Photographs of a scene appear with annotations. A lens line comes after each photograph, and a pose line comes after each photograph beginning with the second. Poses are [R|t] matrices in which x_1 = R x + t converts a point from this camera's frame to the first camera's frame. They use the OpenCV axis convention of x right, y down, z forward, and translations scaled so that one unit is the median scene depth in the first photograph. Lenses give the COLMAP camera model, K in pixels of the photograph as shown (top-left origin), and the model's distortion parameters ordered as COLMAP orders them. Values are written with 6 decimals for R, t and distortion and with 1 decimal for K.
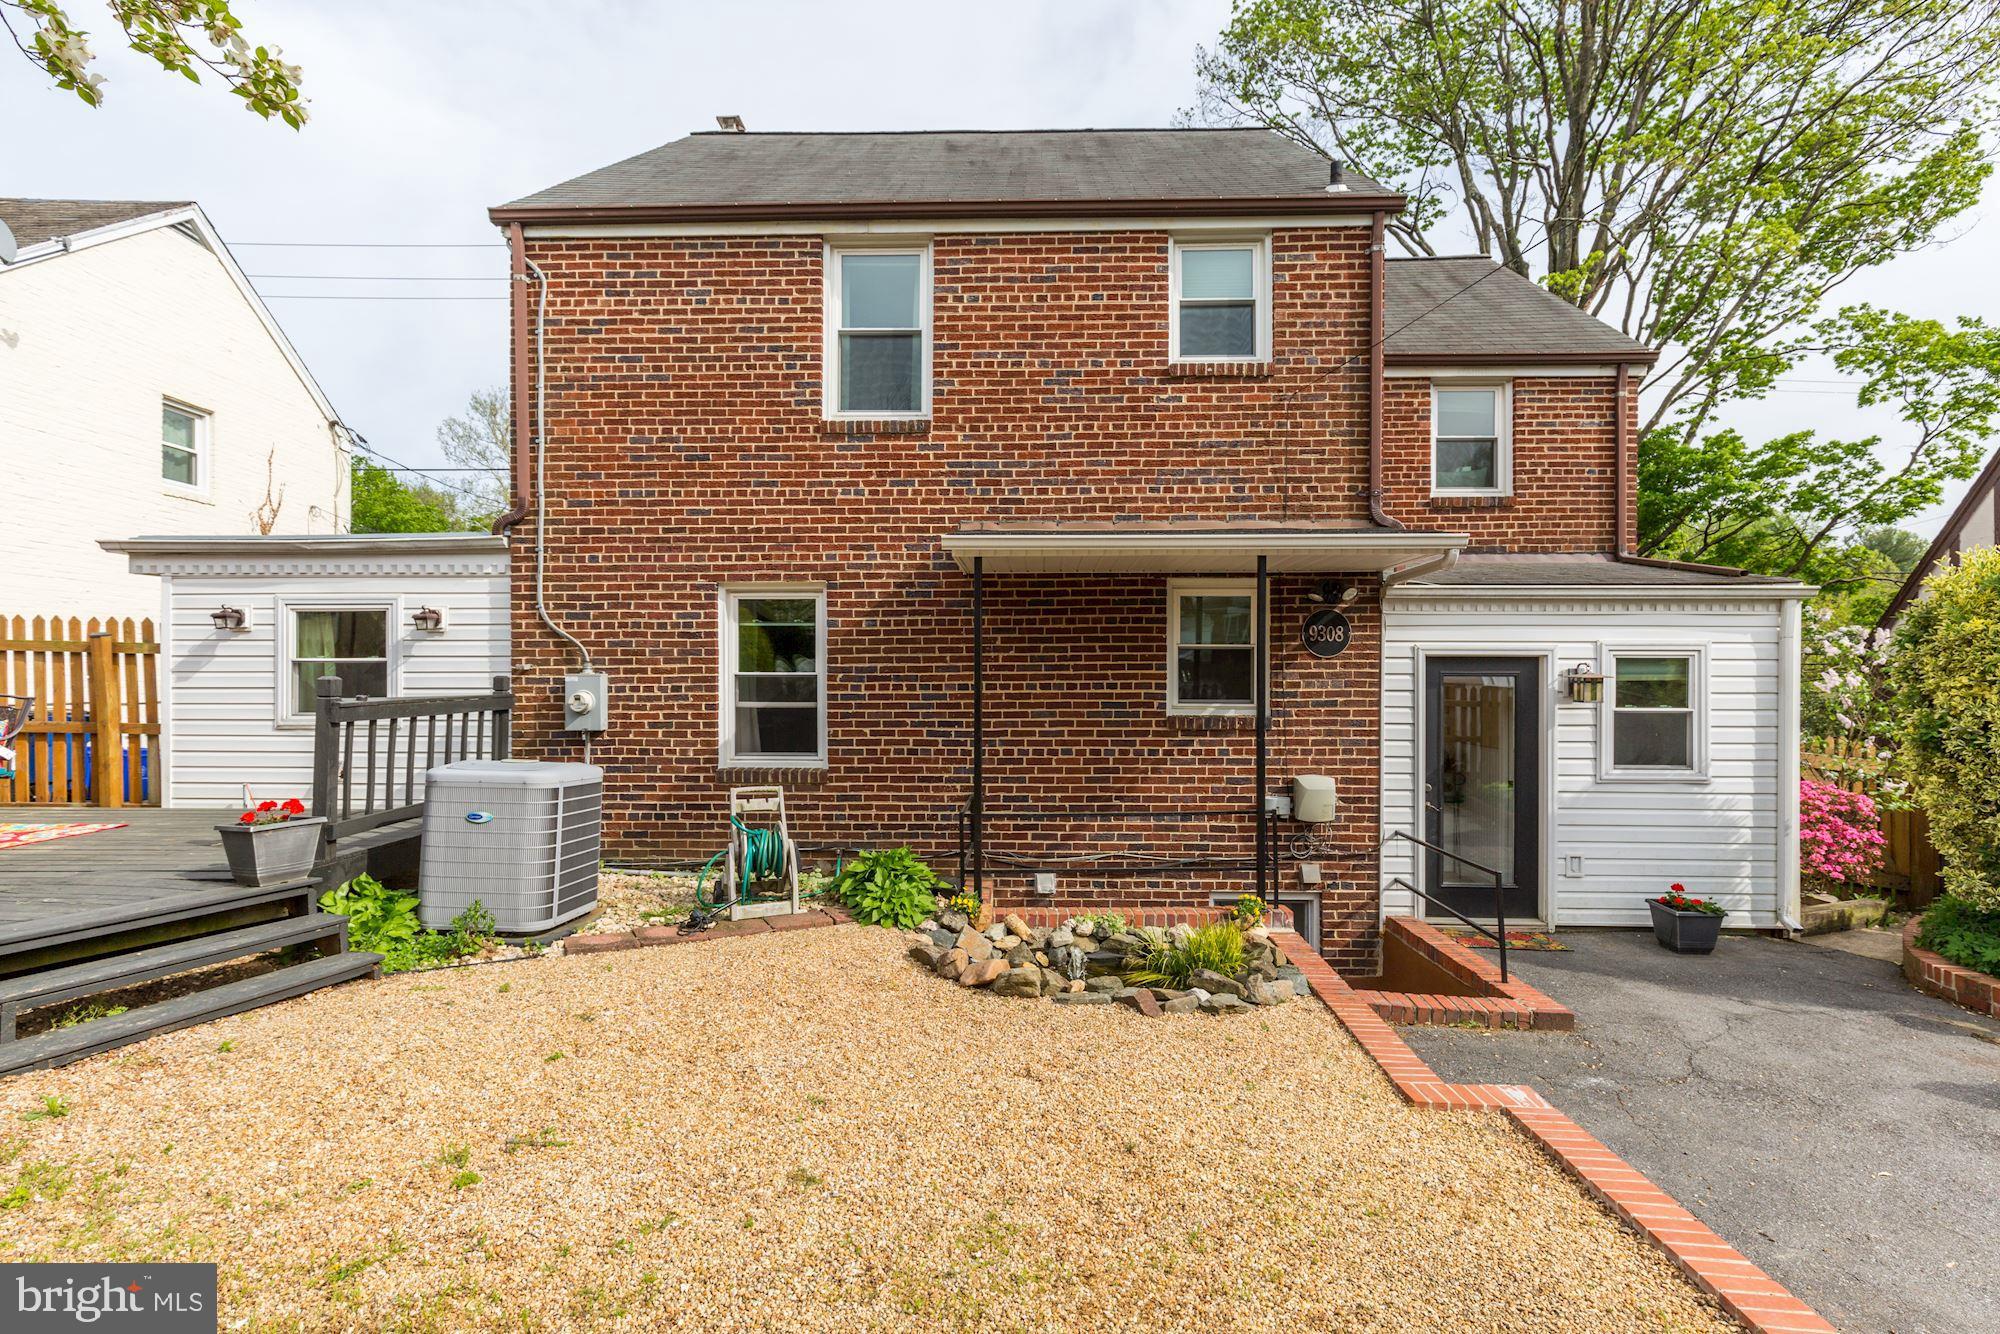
lens RADIAL K [[918.5, 0, 1024.2], [0, 918.5, 666.0], [0, 0, 1]] dist [0.000324, -0.001222]
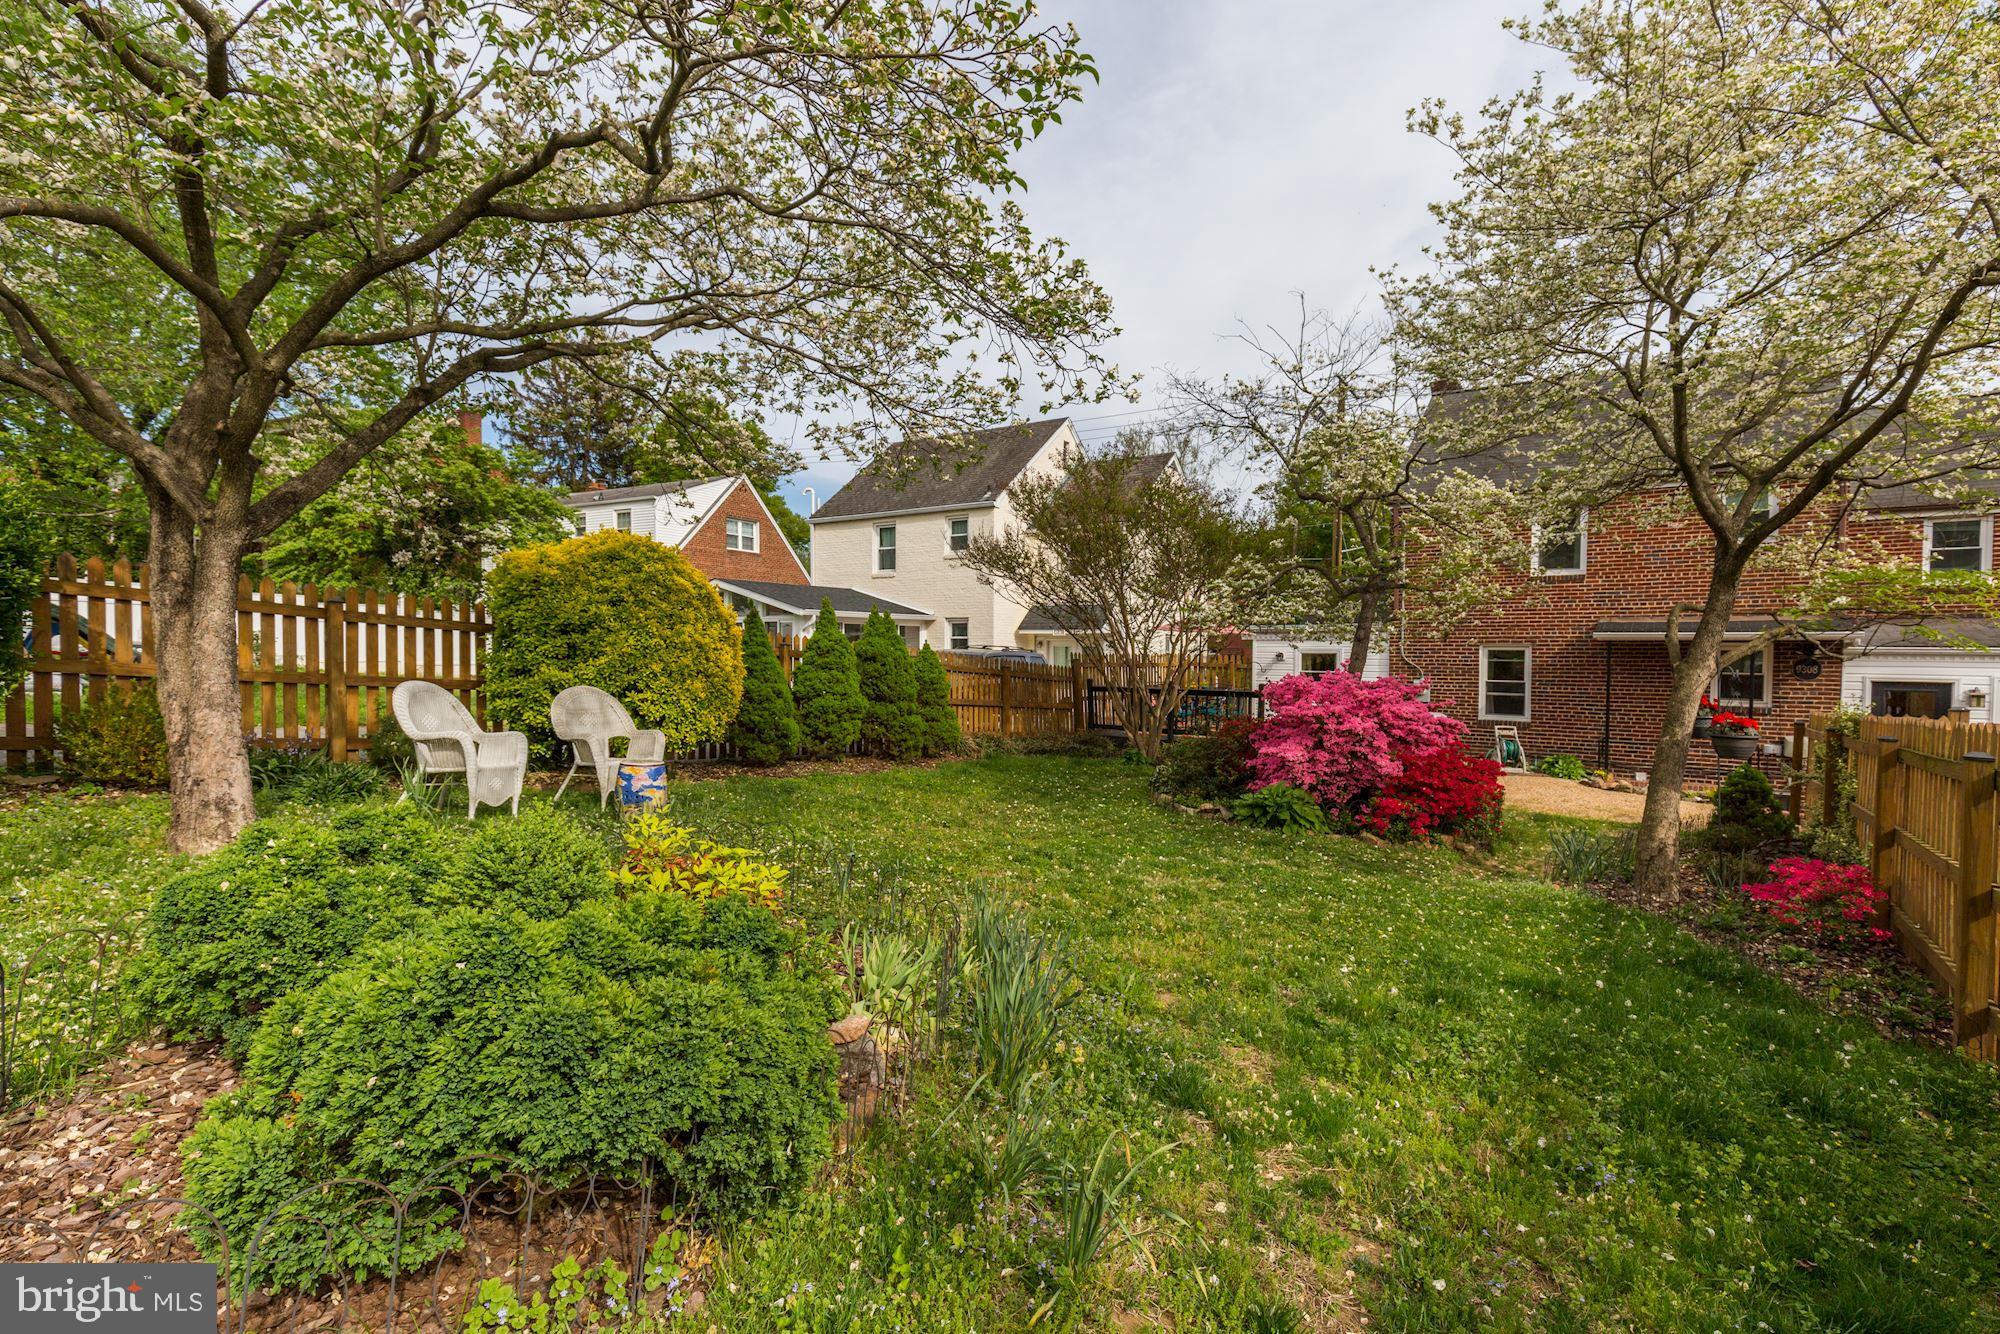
lens RADIAL K [[918.5, 0, 984.3], [0, 918.5, 673.5], [0, 0, 1]] dist [0.000324, -0.001222]
pose [[0.817211, 0.021491, -0.575938, -0.001047], [-0.003079, 0.999453, 0.032925, -0.089460], [0.576331, -0.025133, 0.816830, -1.791484]]
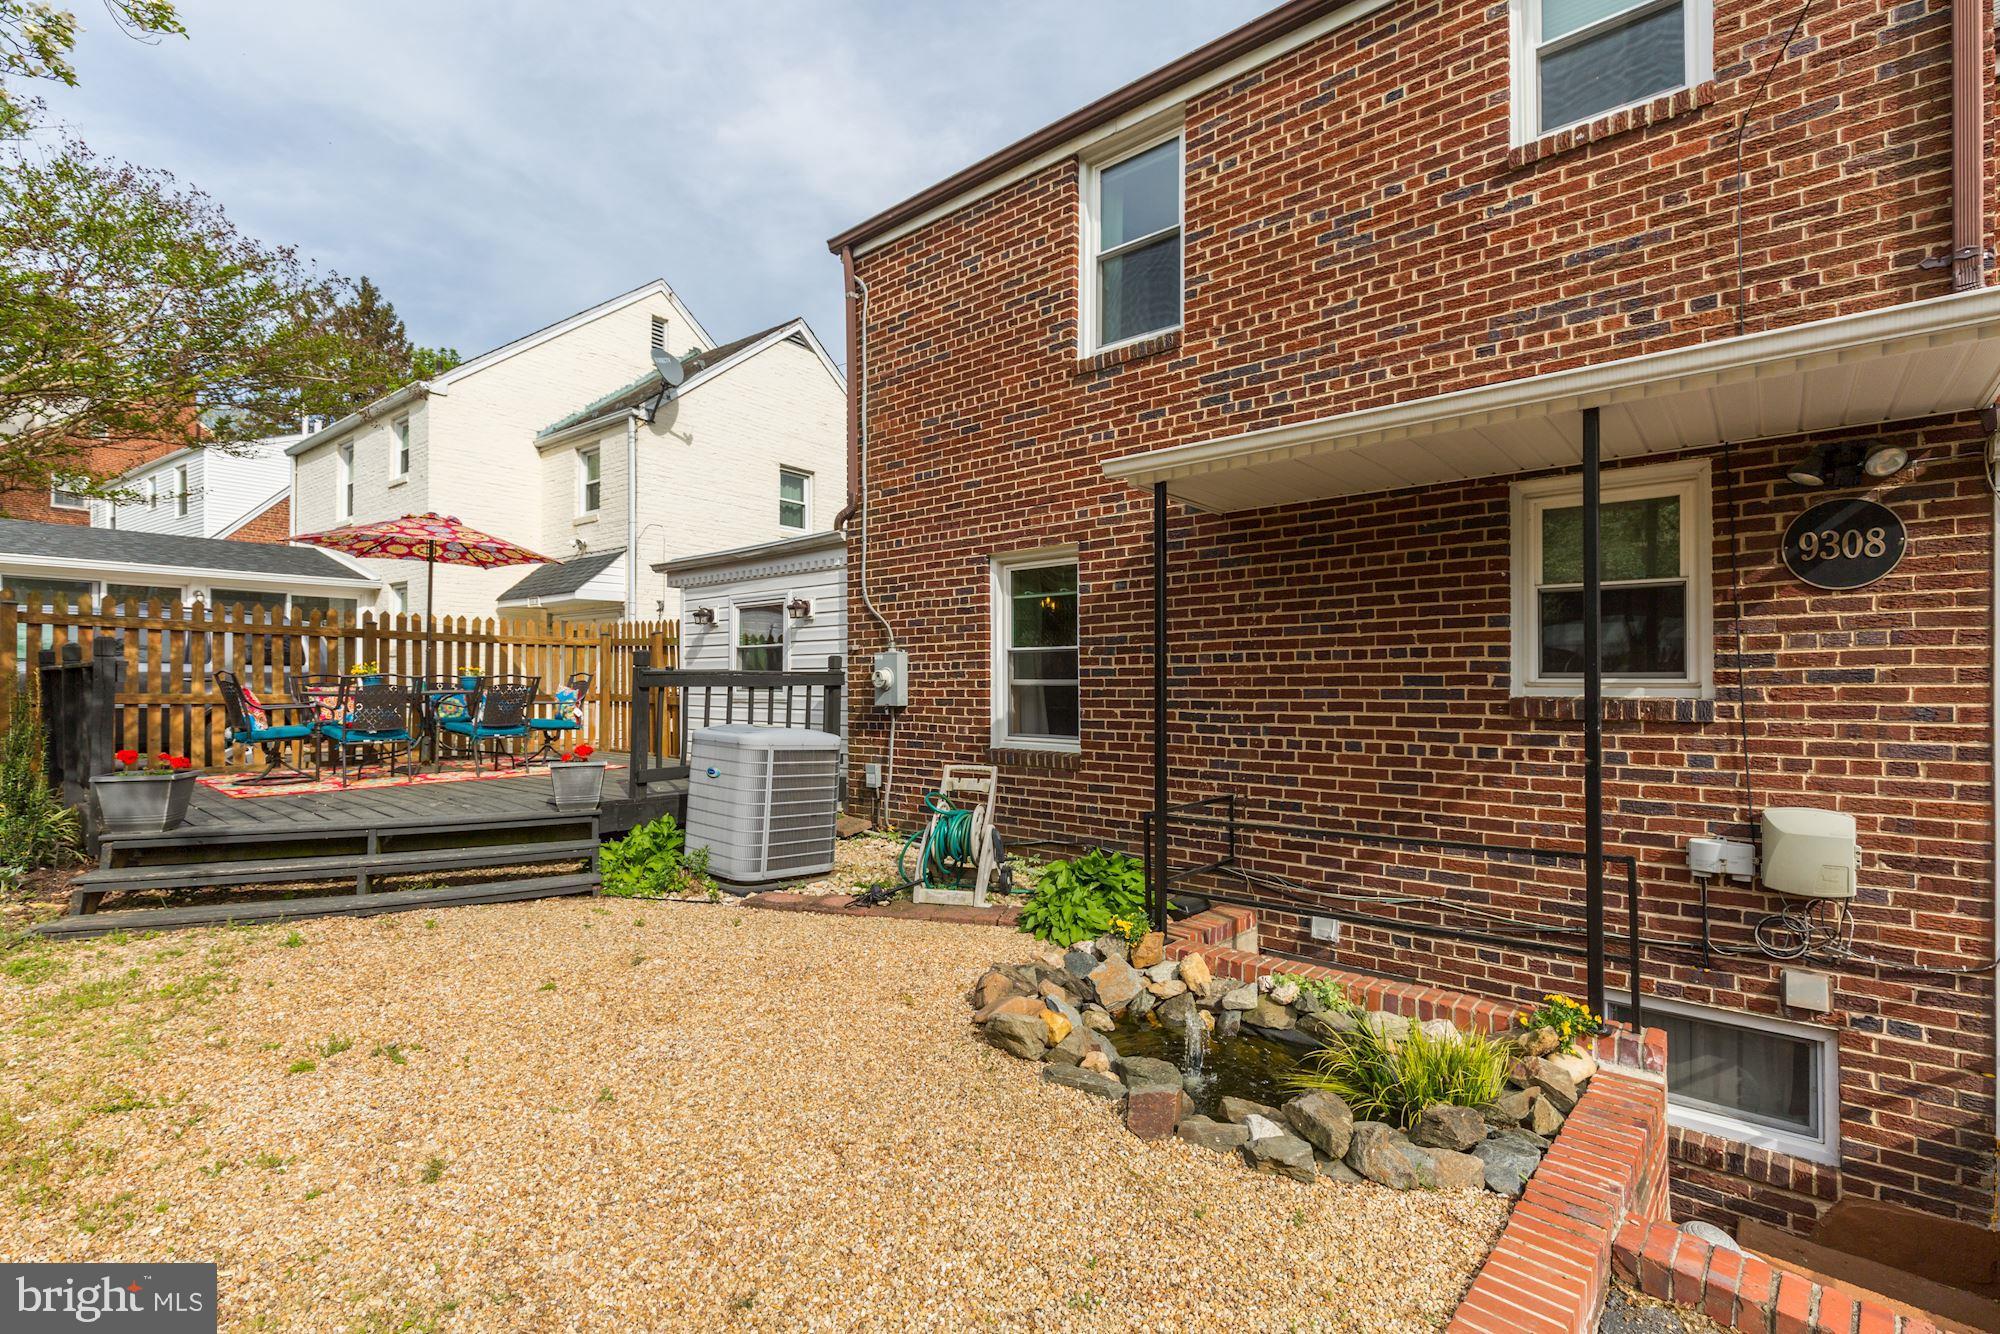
lens RADIAL K [[918.5, 0, 991.8], [0, 918.5, 668.1], [0, 0, 1]] dist [0.000324, -0.001222]
pose [[0.761820, -0.011554, -0.647685, 0.294585], [0.006046, 0.999924, -0.010727, 0.038542], [0.647760, 0.004256, 0.761832, 0.274201]]
